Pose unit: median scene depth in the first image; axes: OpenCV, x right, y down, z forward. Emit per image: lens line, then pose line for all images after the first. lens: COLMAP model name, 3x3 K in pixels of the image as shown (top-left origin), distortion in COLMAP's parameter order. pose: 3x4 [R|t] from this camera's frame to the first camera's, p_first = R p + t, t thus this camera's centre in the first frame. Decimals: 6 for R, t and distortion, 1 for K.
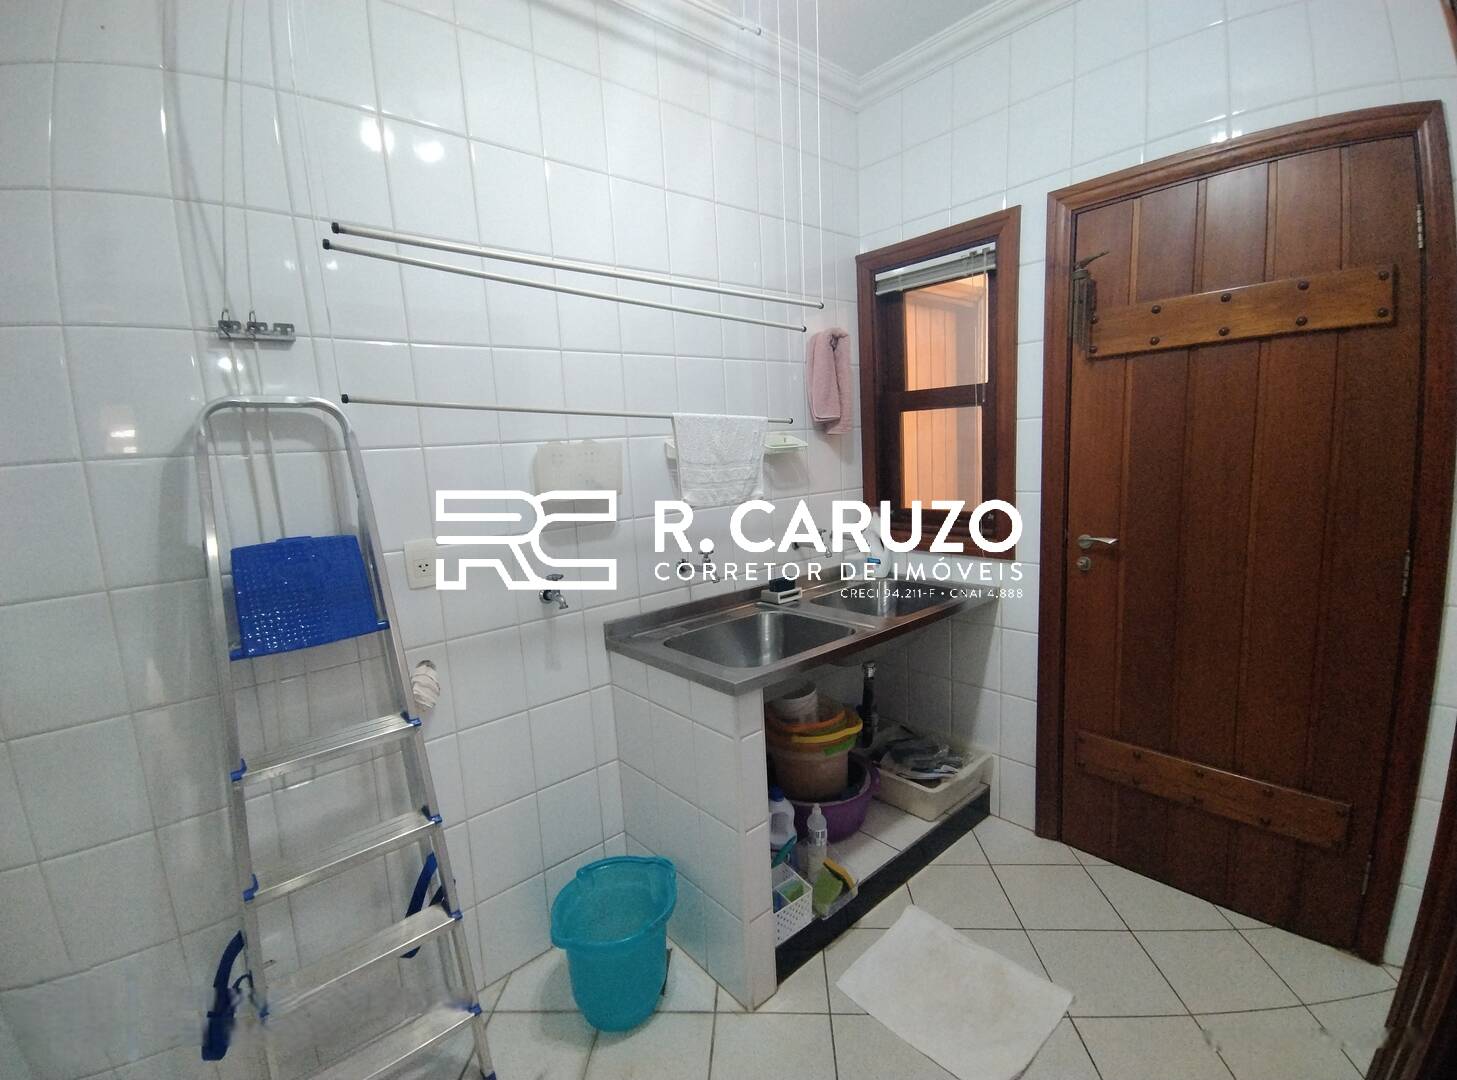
lens RADIAL K [[662.8, 0, 726.2], [0, 662.8, 552.6], [0, 0, 1]] dist [0.048169, -0.033676]
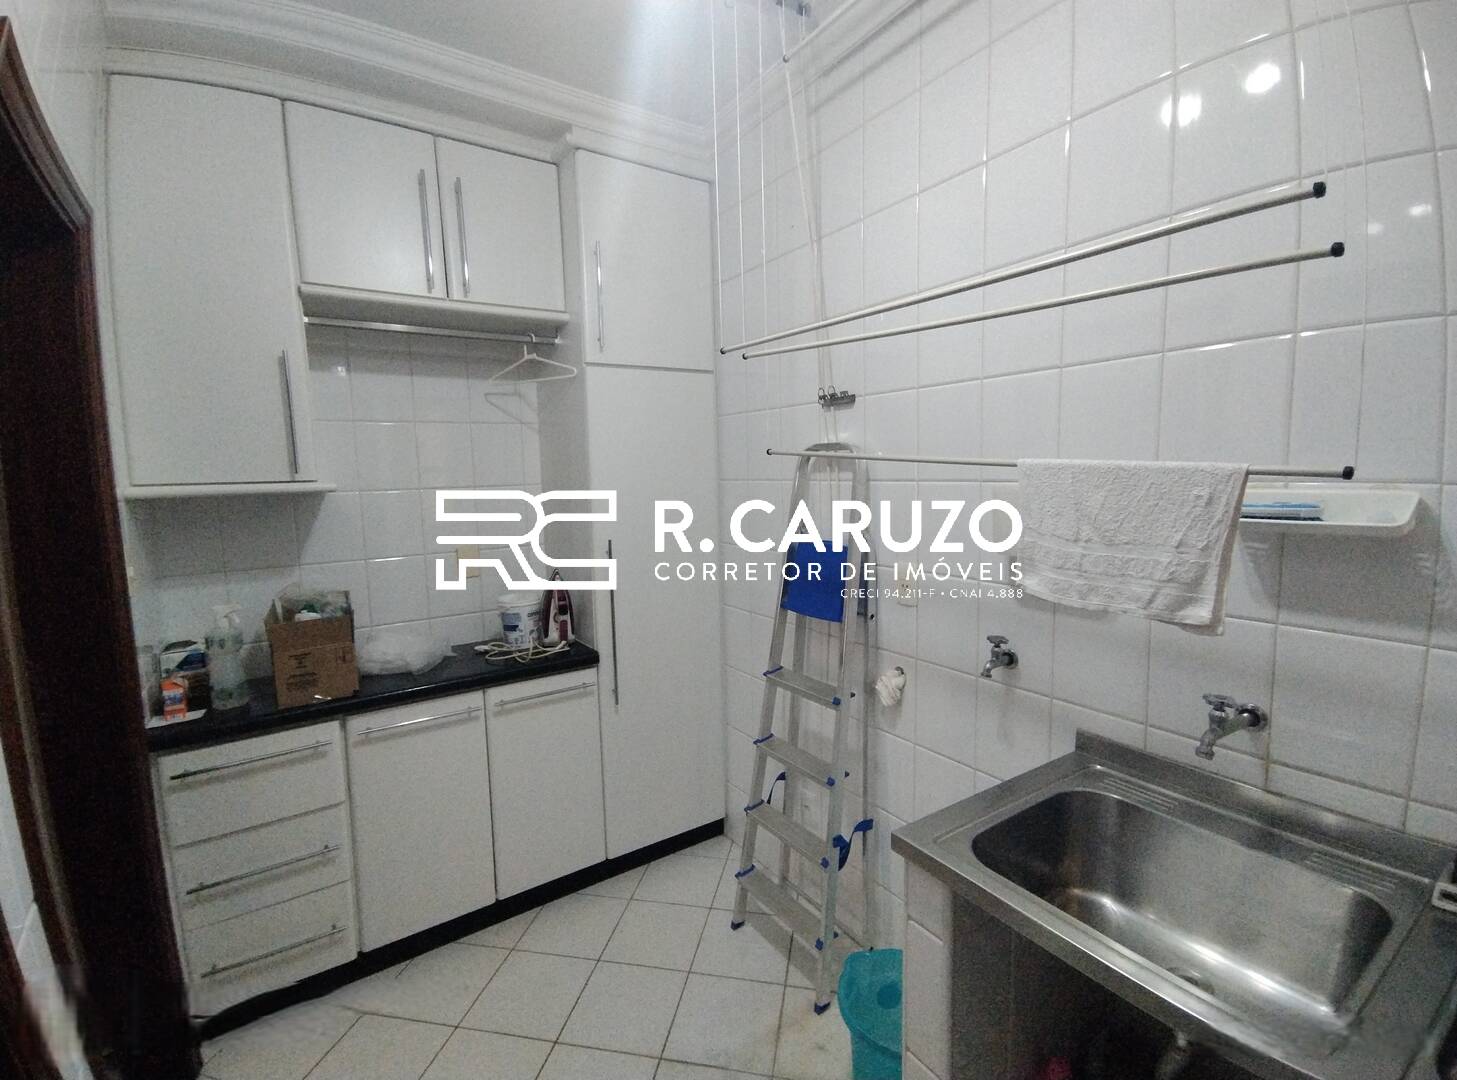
lens RADIAL K [[675.6, 0, 726.9], [0, 675.6, 546.8], [0, 0, 1]] dist [0.019118, 0.000126]
pose [[-0.106265, 0.173205, -0.979136, 0.676464], [-0.129191, 0.973960, 0.186310, -0.215195], [0.985909, 0.146294, -0.081122, 0.771135]]
